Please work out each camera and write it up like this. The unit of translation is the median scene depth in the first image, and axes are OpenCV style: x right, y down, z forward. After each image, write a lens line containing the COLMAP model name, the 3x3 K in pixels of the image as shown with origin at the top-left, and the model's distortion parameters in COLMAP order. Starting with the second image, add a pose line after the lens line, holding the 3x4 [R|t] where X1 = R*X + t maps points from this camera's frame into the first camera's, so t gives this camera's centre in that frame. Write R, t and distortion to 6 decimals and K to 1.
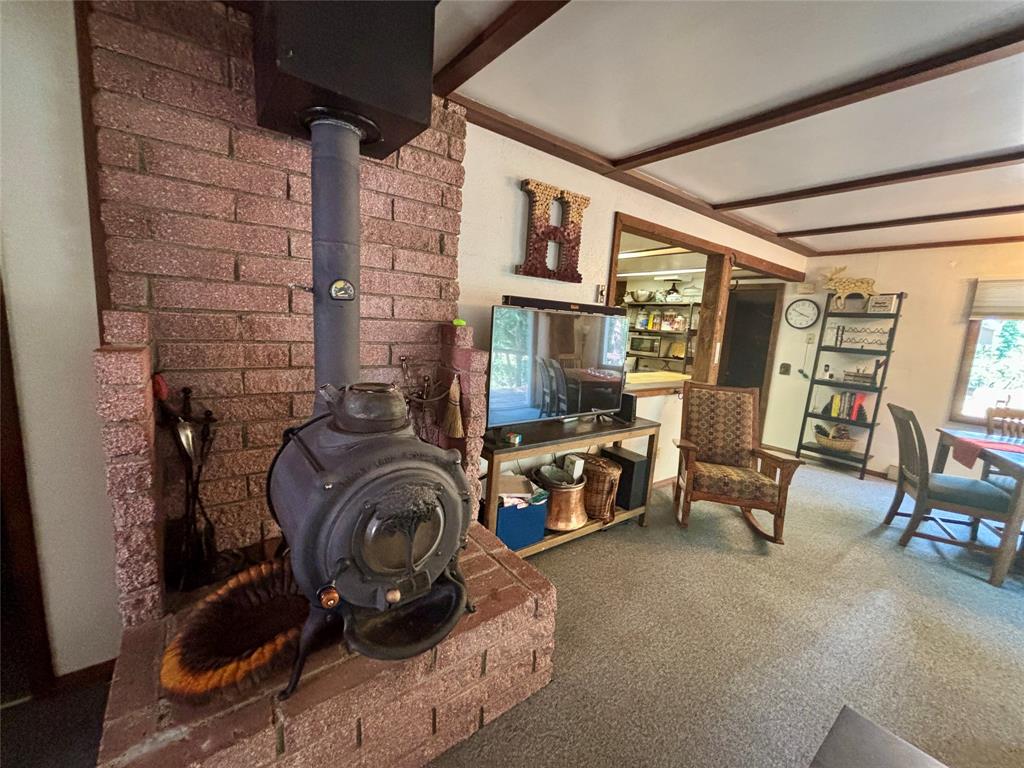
lens RADIAL K [[414.9, 0, 514.3], [0, 414.9, 384.1], [0, 0, 1]] dist [0.004884, 0.000419]
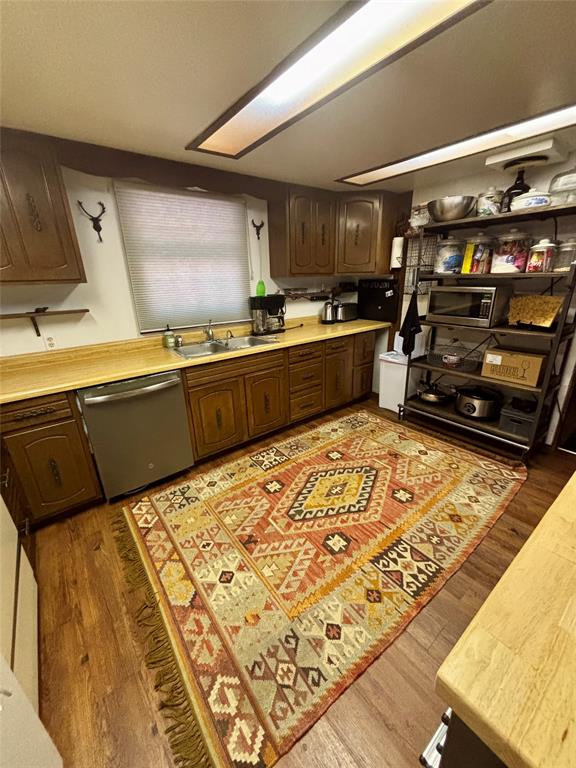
lens RADIAL K [[311.1, 0, 284.5], [0, 311.1, 383.1], [0, 0, 1]] dist [0.004884, 0.000419]
pose [[0.996182, -0.082917, -0.027319, 0.095856], [0.086488, 0.979960, 0.179437, -0.090340], [0.011893, -0.181114, 0.983390, 0.603315]]
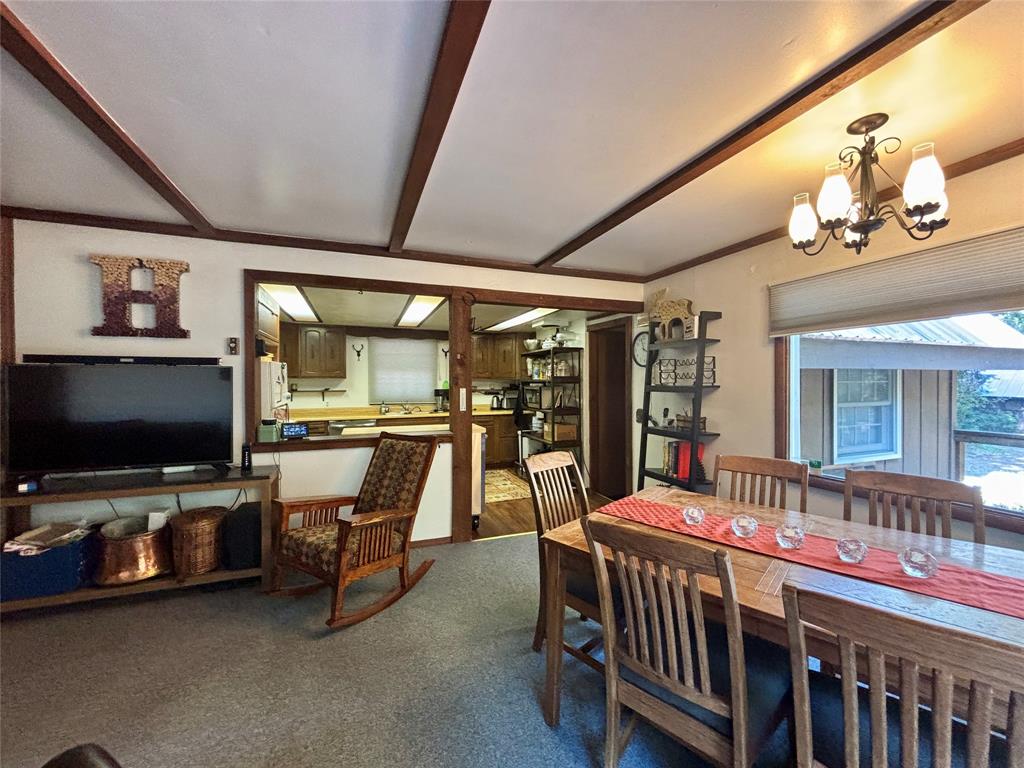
lens RADIAL K [[414.9, 0, 517.9], [0, 414.9, 382.1], [0, 0, 1]] dist [0.004884, 0.000419]
pose [[0.954320, -0.061797, -0.292327, 0.577537], [0.014740, 0.986923, -0.160514, 0.022879], [0.298424, 0.148873, 0.942751, 0.122561]]
